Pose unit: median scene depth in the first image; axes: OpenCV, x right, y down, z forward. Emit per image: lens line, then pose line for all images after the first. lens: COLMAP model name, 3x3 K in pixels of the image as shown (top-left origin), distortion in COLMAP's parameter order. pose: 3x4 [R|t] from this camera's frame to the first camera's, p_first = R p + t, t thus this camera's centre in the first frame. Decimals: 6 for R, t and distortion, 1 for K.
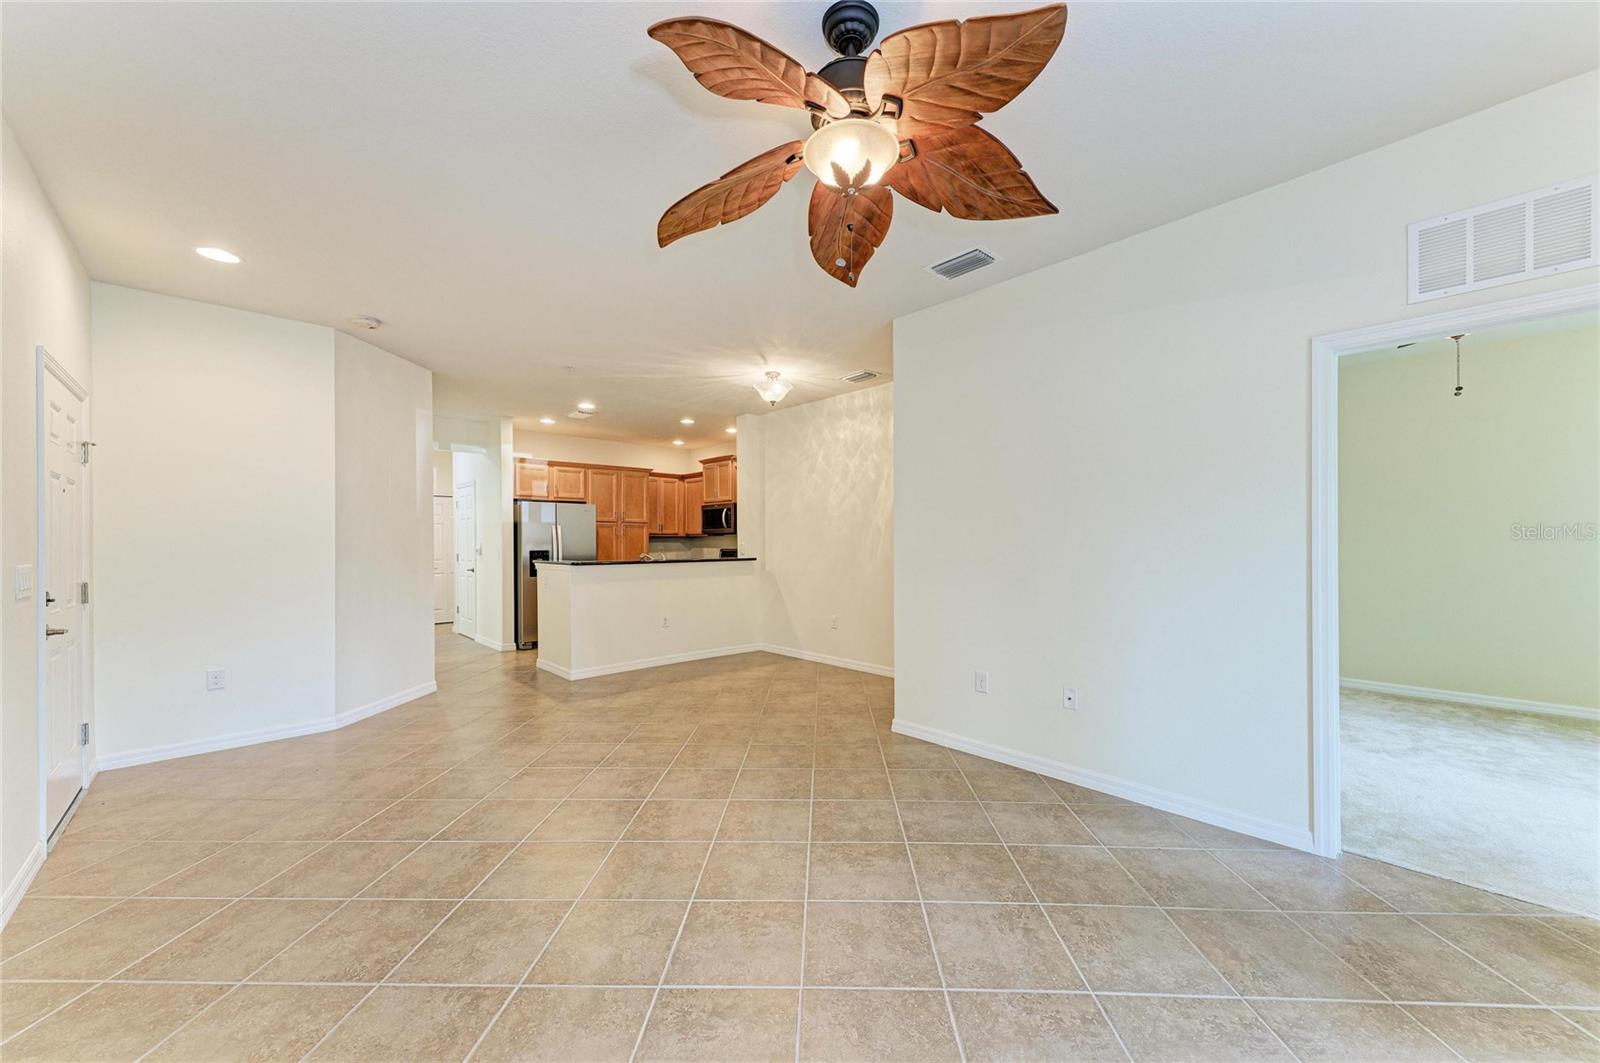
lens RADIAL K [[596.6, 0, 808.1], [0, 596.6, 538.9], [0, 0, 1]] dist [0.007613, -0.000070]
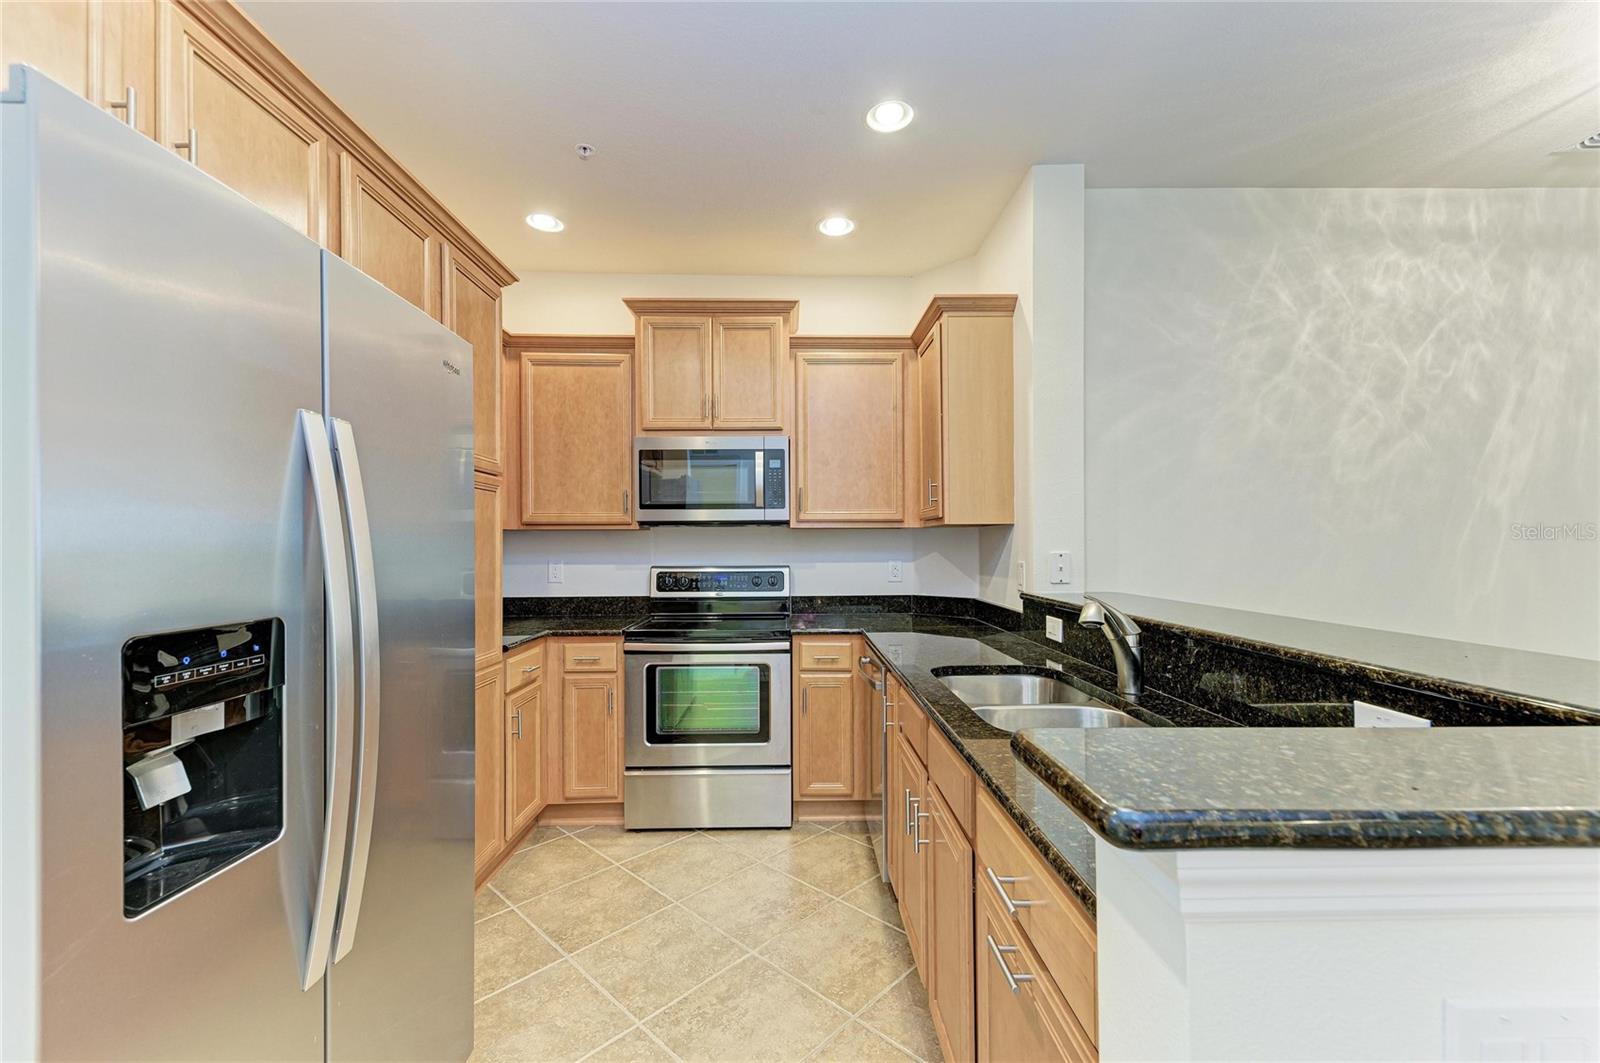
lens RADIAL K [[646.0, 0, 803.3], [0, 646.0, 543.8], [0, 0, 1]] dist [0.016035, -0.004738]
pose [[0.674832, 0.003757, 0.737961, -0.453585], [-0.003024, 0.999993, -0.002326, 0.004773], [-0.737965, -0.000662, 0.674839, 0.823589]]
